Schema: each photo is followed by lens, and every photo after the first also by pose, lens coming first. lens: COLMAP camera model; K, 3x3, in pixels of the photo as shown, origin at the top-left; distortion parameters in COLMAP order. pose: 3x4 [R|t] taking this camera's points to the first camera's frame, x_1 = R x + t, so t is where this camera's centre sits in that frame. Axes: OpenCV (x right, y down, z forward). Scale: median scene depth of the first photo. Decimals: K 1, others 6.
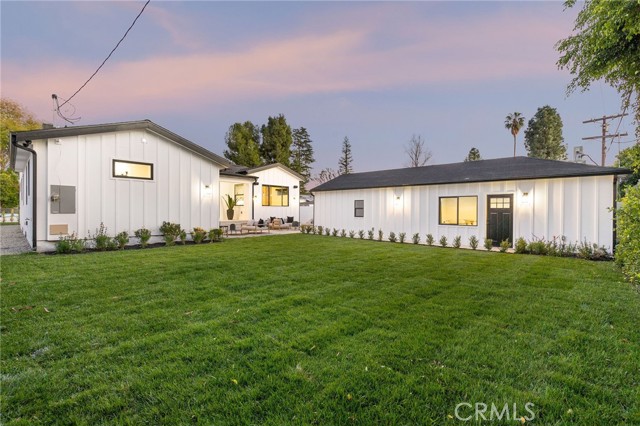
lens RADIAL K [[292.0, 0, 323.6], [0, 292.0, 210.5], [0, 0, 1]] dist [0.010781, -0.001283]
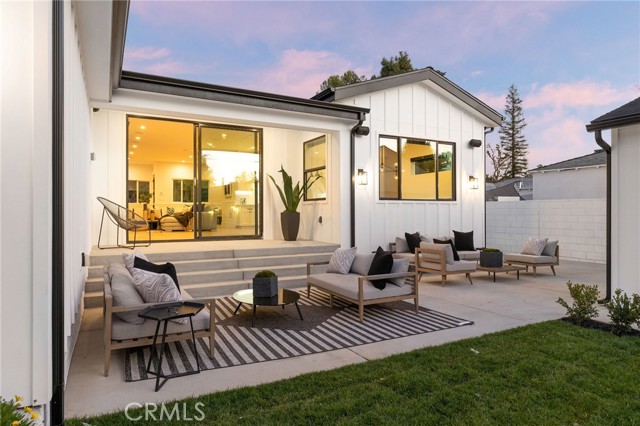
lens RADIAL K [[400.1, 0, 322.7], [0, 400.1, 212.2], [0, 0, 1]] dist [0.005201, 0.001668]
pose [[0.947109, -0.005615, -0.320864, -0.040131], [0.005258, 0.999984, -0.001978, -0.000433], [0.320870, 0.000186, 0.947123, 0.175008]]
